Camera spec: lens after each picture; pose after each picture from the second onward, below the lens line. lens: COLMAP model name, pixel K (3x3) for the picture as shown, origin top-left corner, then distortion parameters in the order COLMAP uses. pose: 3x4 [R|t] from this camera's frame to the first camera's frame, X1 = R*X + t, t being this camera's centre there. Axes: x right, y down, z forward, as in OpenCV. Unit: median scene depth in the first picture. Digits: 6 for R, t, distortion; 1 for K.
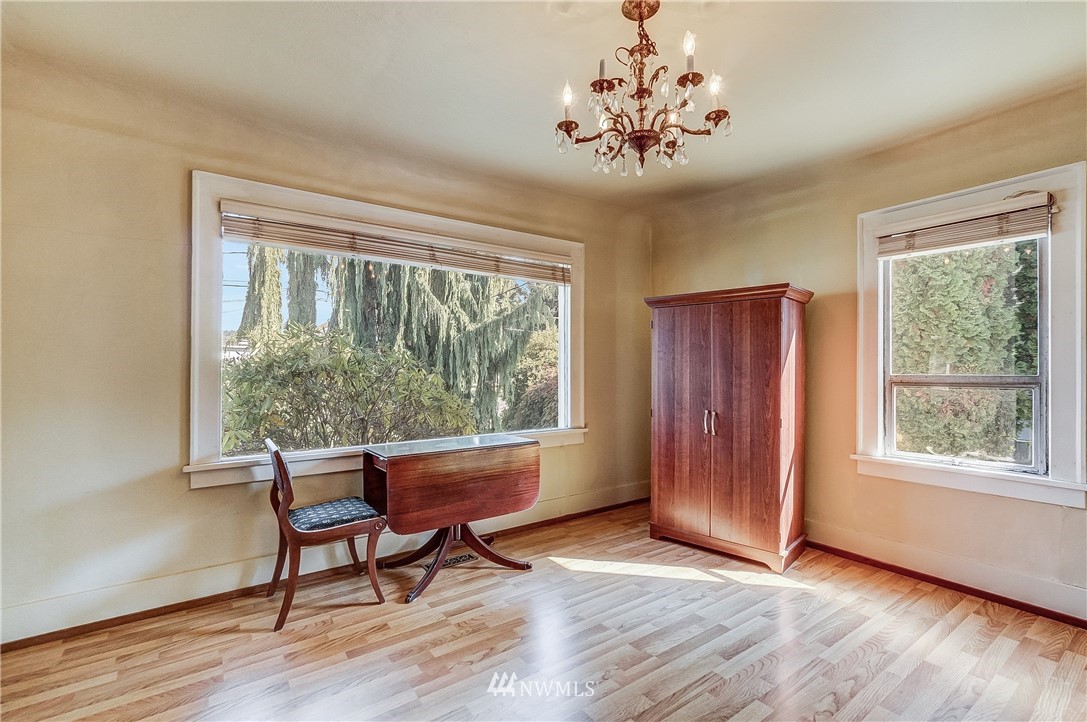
lens RADIAL K [[483.9, 0, 556.5], [0, 483.9, 369.2], [0, 0, 1]] dist [-0.000777, 0.000940]
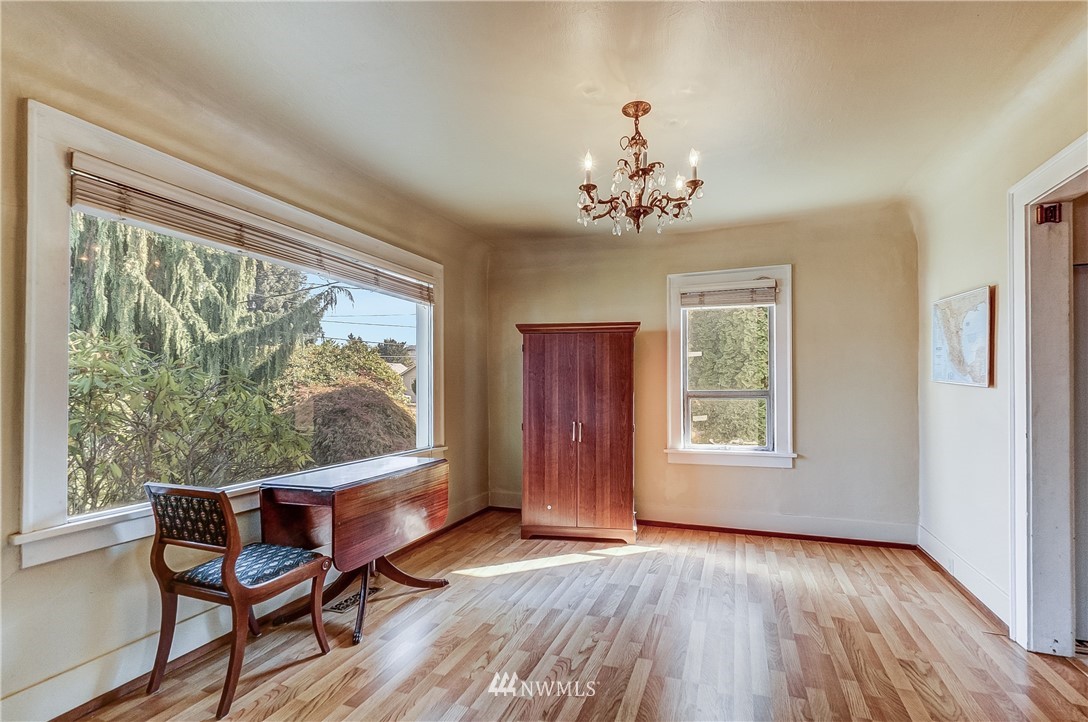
lens RADIAL K [[493.5, 0, 547.3], [0, 493.5, 385.0], [0, 0, 1]] dist [0.000354, 0.001021]
pose [[0.835440, -0.002442, 0.549577, -0.440525], [0.006173, 0.999969, -0.004941, -0.000545], [-0.549548, 0.007520, 0.835429, 0.014960]]
